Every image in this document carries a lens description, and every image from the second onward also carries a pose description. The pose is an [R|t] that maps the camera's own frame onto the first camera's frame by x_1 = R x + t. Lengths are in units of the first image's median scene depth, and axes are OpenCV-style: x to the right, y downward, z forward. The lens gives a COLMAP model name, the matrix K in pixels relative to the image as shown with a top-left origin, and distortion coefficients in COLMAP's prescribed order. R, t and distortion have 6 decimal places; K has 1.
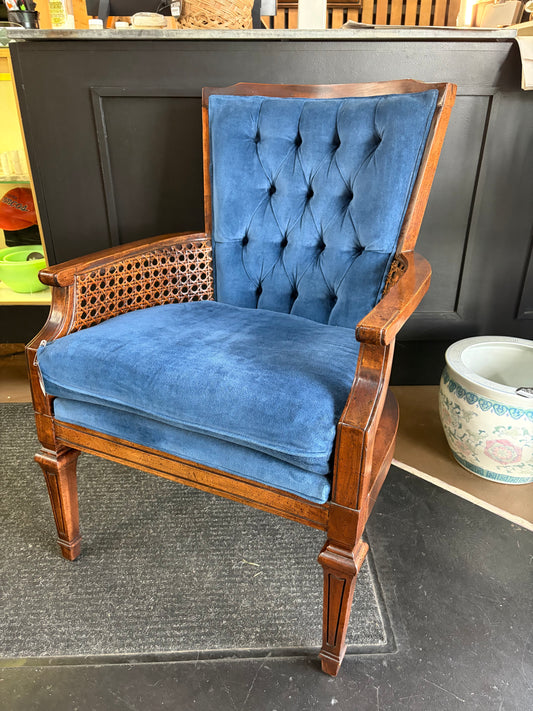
lens RADIAL K [[540.1, 0, 267.1], [0, 540.1, 353.8], [0, 0, 1]] dist [-0.002817, -0.000150]
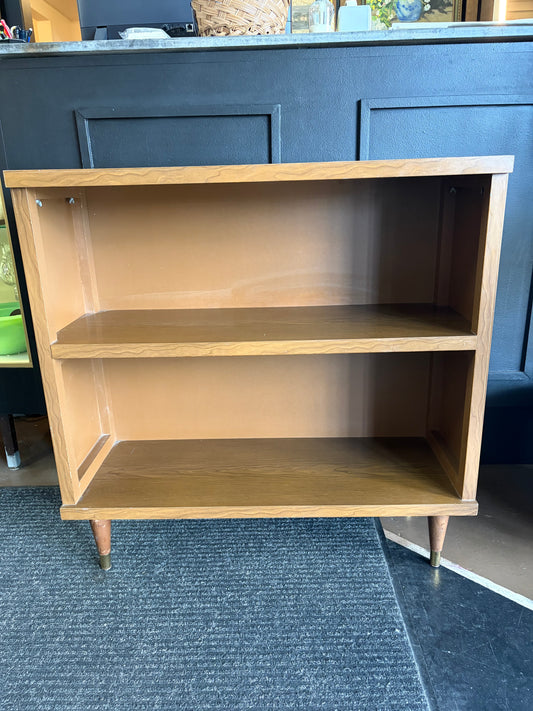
lens RADIAL K [[540.1, 0, 270.0], [0, 540.1, 357.4], [0, 0, 1]] dist [-0.002817, -0.000150]
pose [[0.999020, -0.010979, -0.042867, 0.012797], [0.004942, 0.990354, -0.138475, 0.014231], [0.043974, 0.138128, 0.989438, 0.239935]]
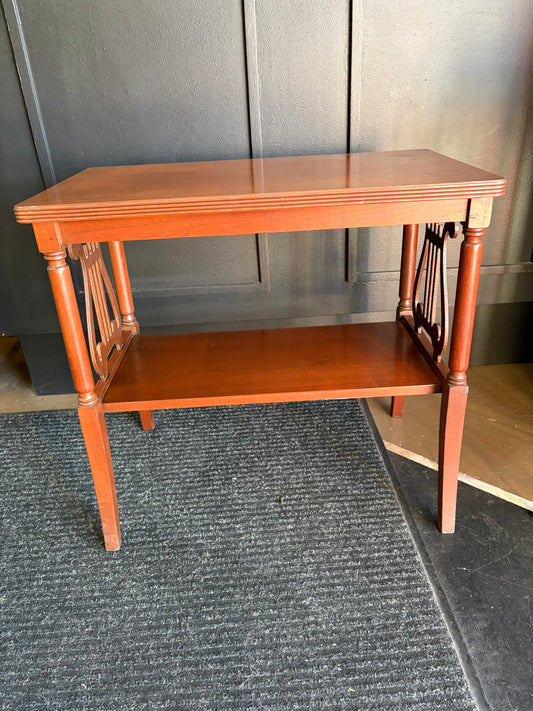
lens RADIAL K [[540.1, 0, 271.2], [0, 540.1, 356.4], [0, 0, 1]] dist [-0.002817, -0.000150]
pose [[0.998639, -0.052137, 0.001382, -0.009156], [0.052070, 0.998168, 0.030806, 0.009008], [-0.002985, -0.030692, 0.999524, 0.351695]]
